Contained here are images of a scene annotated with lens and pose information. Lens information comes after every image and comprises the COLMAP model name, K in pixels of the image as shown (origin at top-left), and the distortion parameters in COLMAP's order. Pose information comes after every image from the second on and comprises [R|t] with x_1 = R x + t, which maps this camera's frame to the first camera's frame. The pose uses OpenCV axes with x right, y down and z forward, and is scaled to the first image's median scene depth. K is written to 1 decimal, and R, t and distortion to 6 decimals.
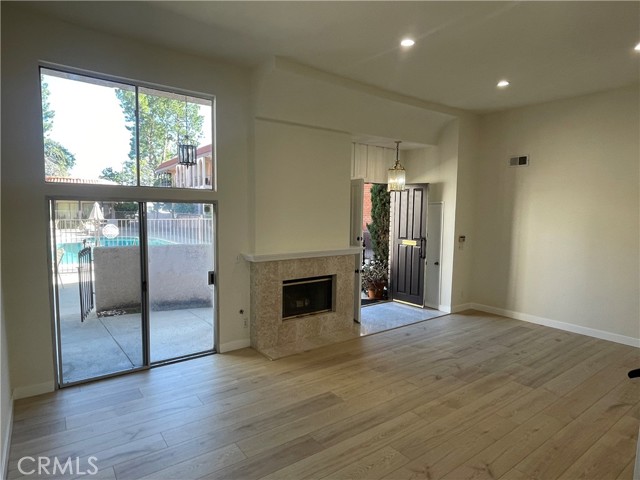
lens RADIAL K [[379.7, 0, 317.3], [0, 379.7, 240.6], [0, 0, 1]] dist [-0.003929, -0.000437]
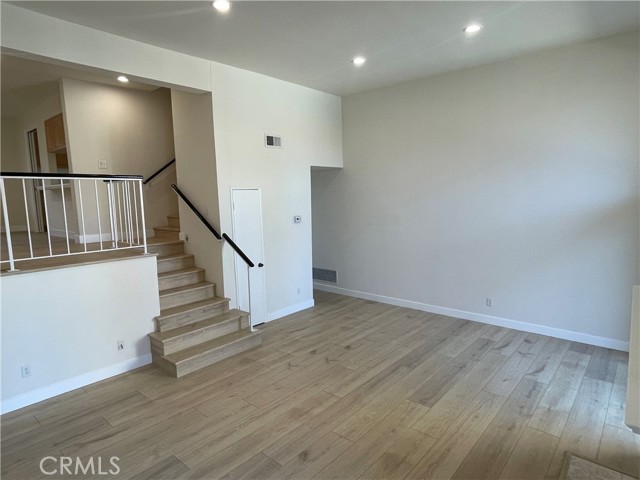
lens RADIAL K [[379.7, 0, 318.2], [0, 379.7, 240.7], [0, 0, 1]] dist [-0.003929, -0.000437]
pose [[-0.976564, 0.030216, -0.213094, 0.358025], [-0.012089, 0.980833, 0.194476, -0.114127], [0.214886, 0.192494, -0.957481, 1.323712]]
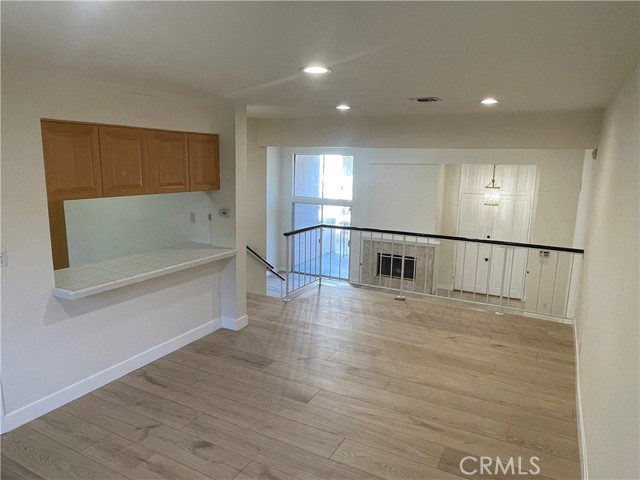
lens RADIAL K [[441.0, 0, 315.8], [0, 441.0, 240.4], [0, 0, 1]] dist [-0.010272, -0.001053]
pose [[0.421826, 0.157106, -0.892962, 1.665678], [-0.087725, 0.987324, 0.132267, -0.204405], [0.902423, 0.022542, 0.430262, -0.154326]]
